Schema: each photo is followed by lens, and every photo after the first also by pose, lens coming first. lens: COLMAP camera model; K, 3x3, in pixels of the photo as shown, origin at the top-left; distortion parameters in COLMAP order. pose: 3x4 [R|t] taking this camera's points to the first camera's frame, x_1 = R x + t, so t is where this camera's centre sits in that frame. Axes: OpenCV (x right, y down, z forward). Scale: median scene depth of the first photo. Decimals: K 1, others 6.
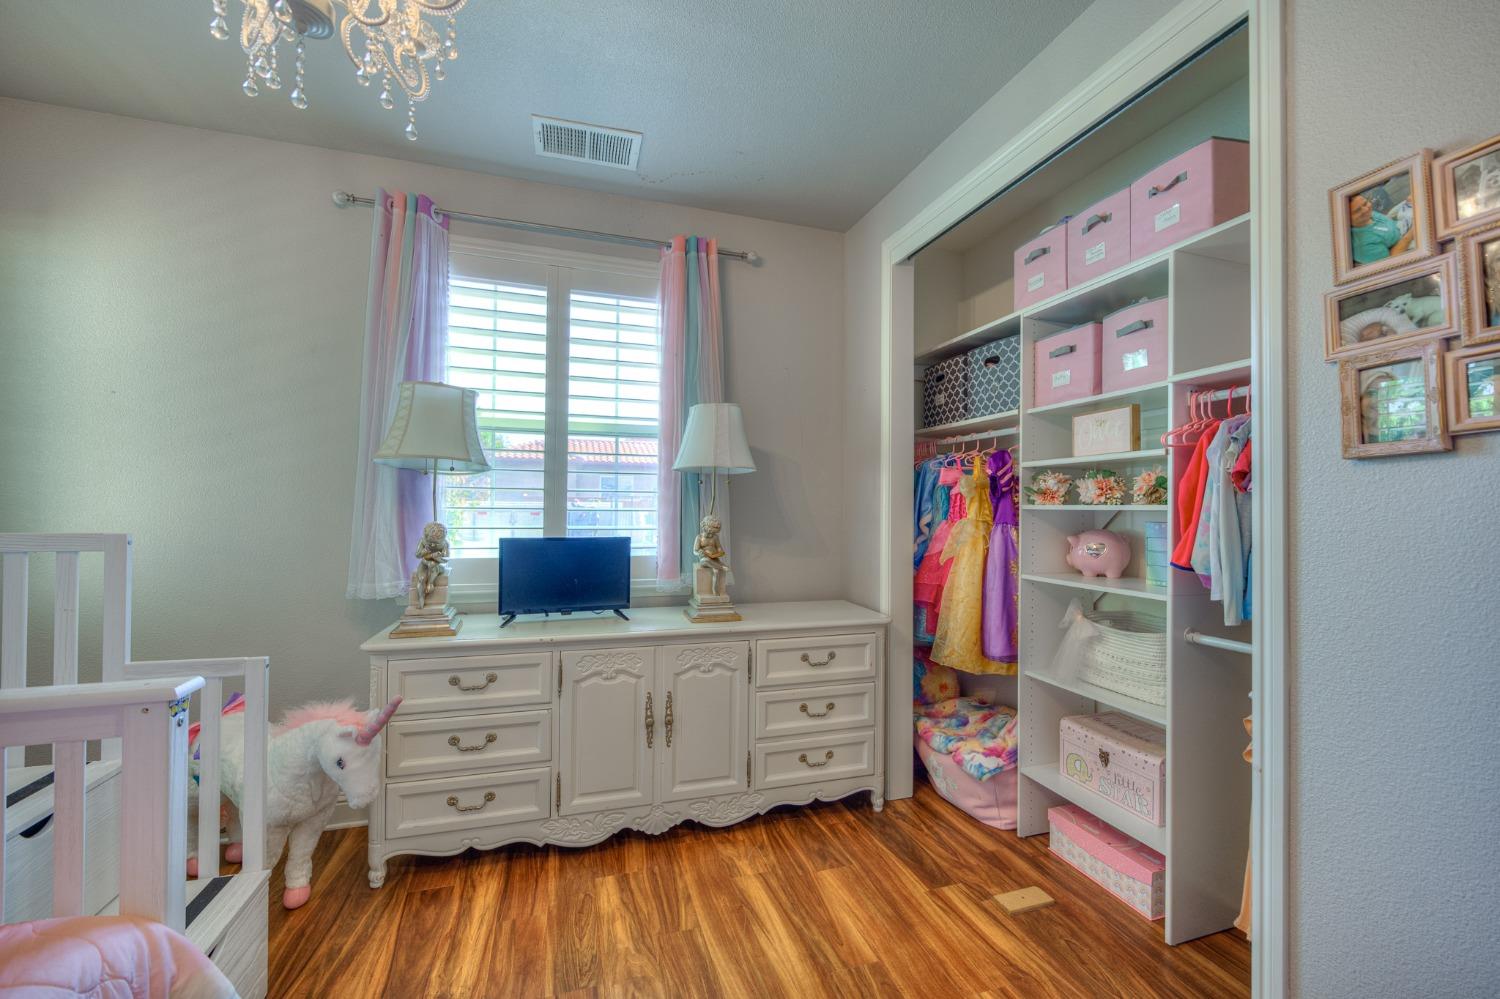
lens RADIAL K [[598.0, 0, 749.8], [0, 598.0, 502.9], [0, 0, 1]] dist [-0.000673, -0.002317]
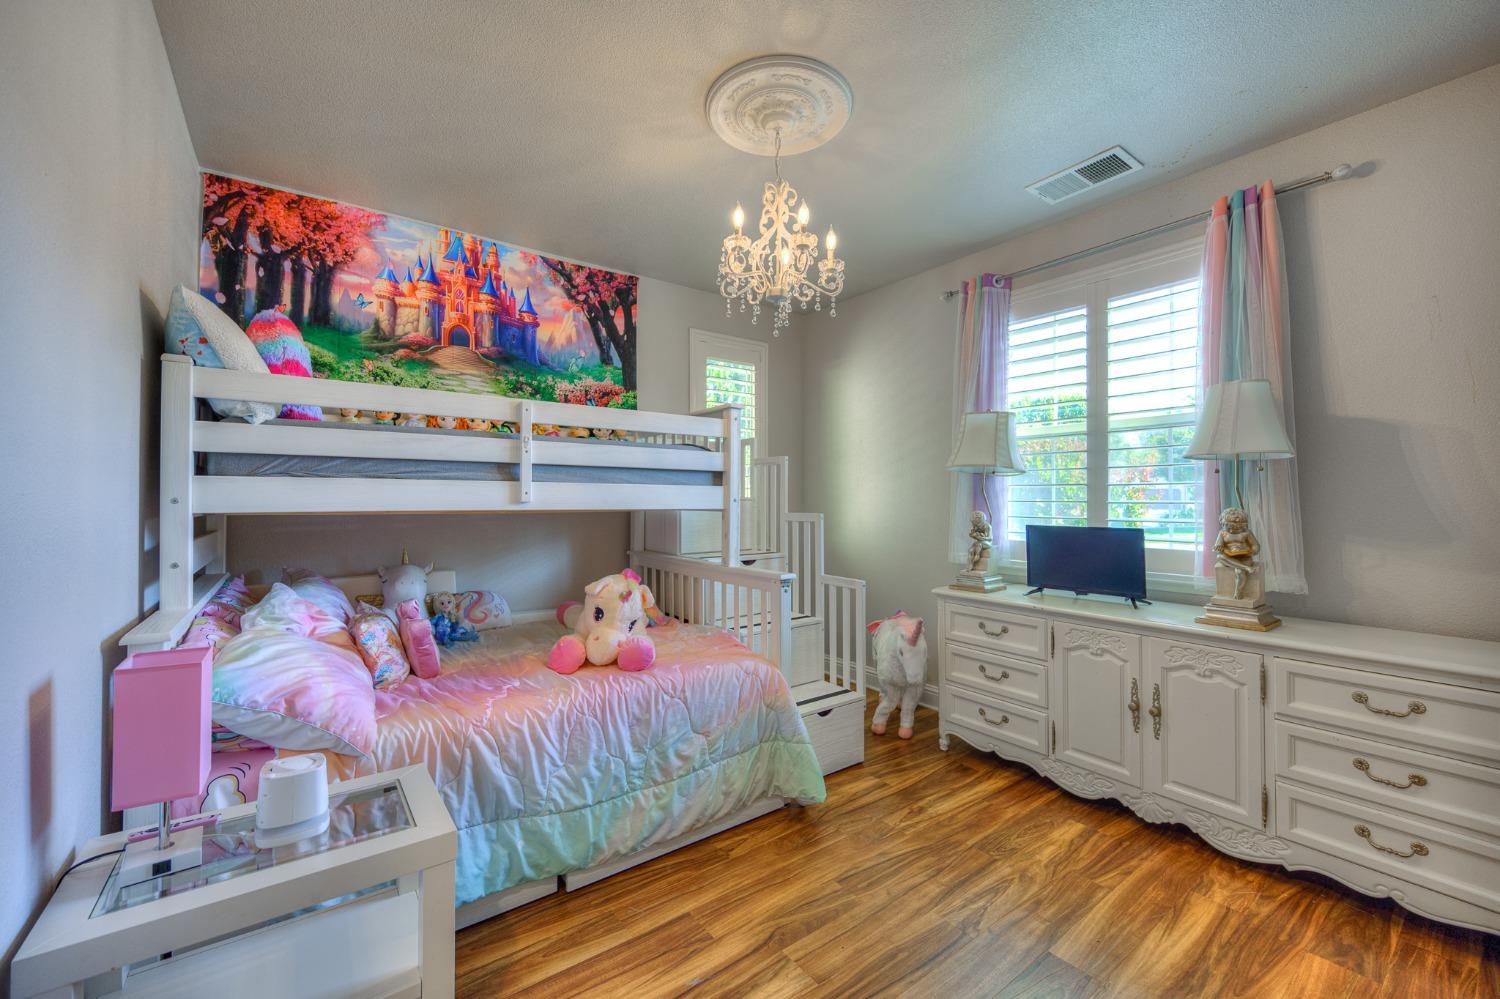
lens RADIAL K [[598.0, 0, 749.8], [0, 598.0, 502.9], [0, 0, 1]] dist [-0.000673, -0.002317]
pose [[0.326582, -0.003442, -0.945163, 0.577526], [0.010910, 0.999940, 0.000128, 0.005882], [0.945106, -0.010353, 0.326600, 0.034945]]
